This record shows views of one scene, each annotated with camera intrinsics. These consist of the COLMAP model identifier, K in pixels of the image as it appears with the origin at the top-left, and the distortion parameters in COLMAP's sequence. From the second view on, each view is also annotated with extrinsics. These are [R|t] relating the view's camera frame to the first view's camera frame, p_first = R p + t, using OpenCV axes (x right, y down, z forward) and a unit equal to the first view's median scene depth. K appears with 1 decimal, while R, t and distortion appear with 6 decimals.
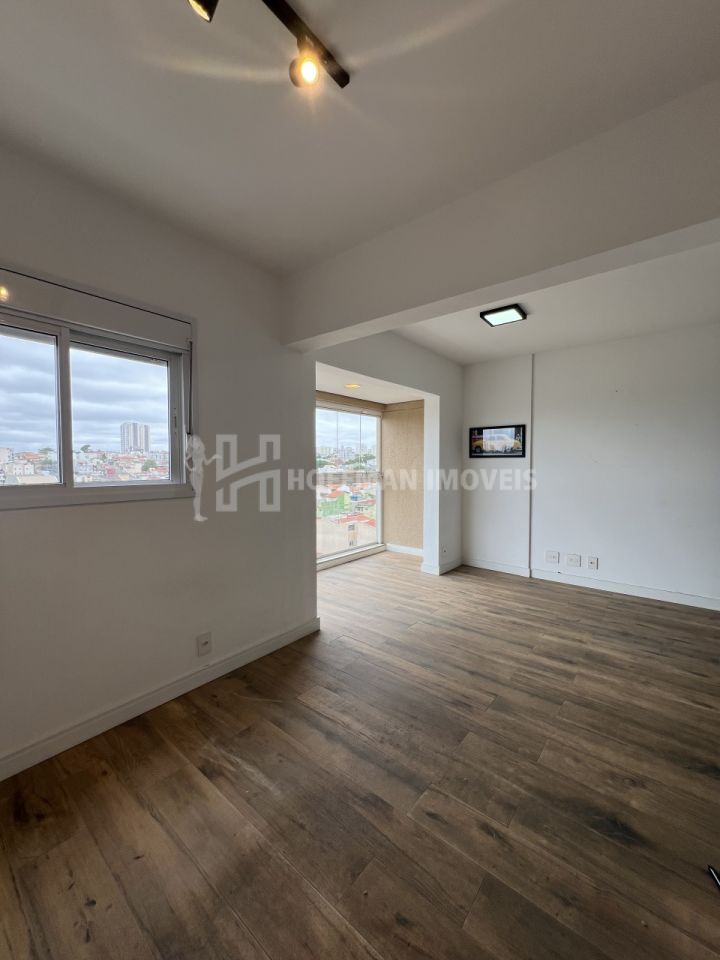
lens RADIAL K [[382.6, 0, 358.7], [0, 382.6, 481.1], [0, 0, 1]] dist [-0.002079, 0.000149]
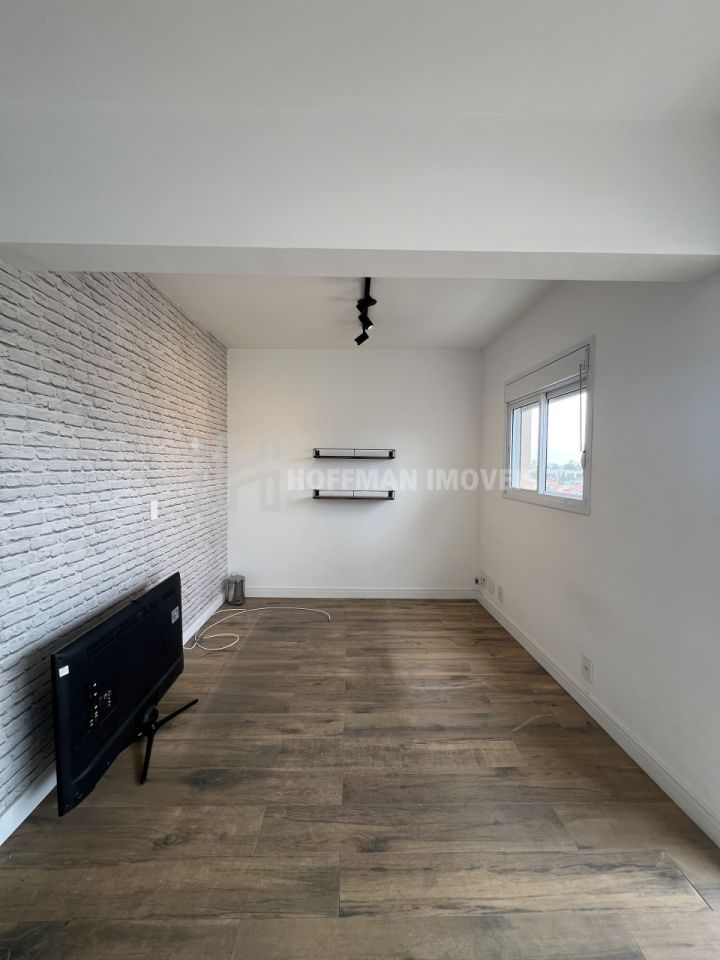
lens RADIAL K [[382.6, 0, 357.4], [0, 382.6, 480.2], [0, 0, 1]] dist [-0.002079, 0.000149]
pose [[-0.759825, 0.017349, -0.649896, 0.939741], [-0.039428, 0.996574, 0.072701, -0.136010], [0.648931, 0.080864, -0.756538, 1.887460]]
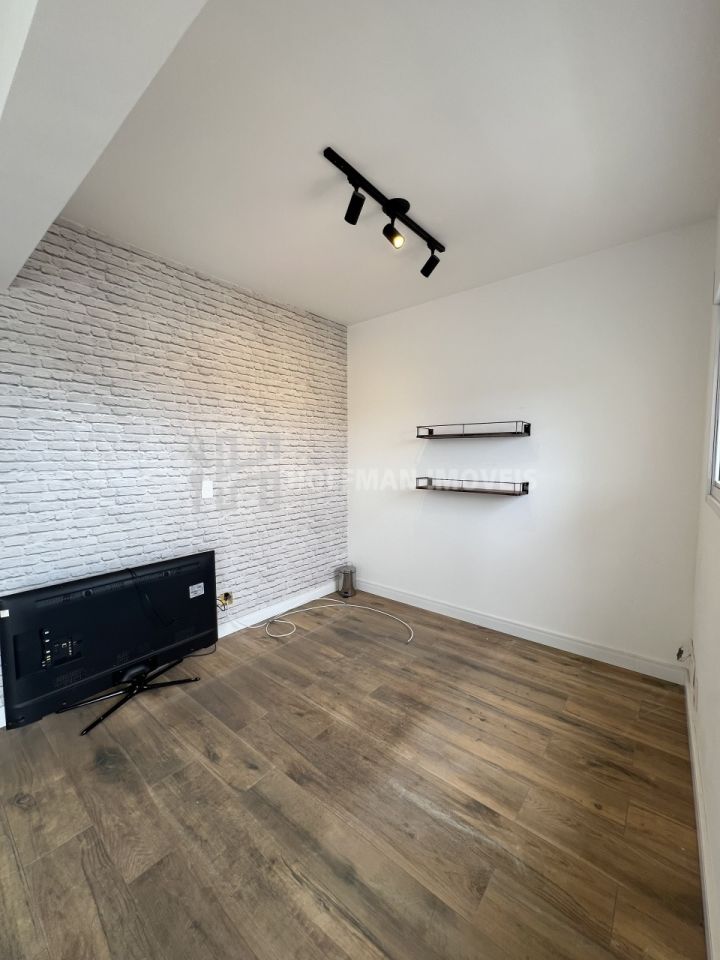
lens RADIAL K [[382.6, 0, 358.0], [0, 382.6, 479.6], [0, 0, 1]] dist [-0.002079, 0.000149]
pose [[-0.999998, 0.000504, -0.001898, -0.106122], [0.000293, 0.993972, 0.109630, -0.093639], [0.001942, 0.109629, -0.993971, 1.836162]]
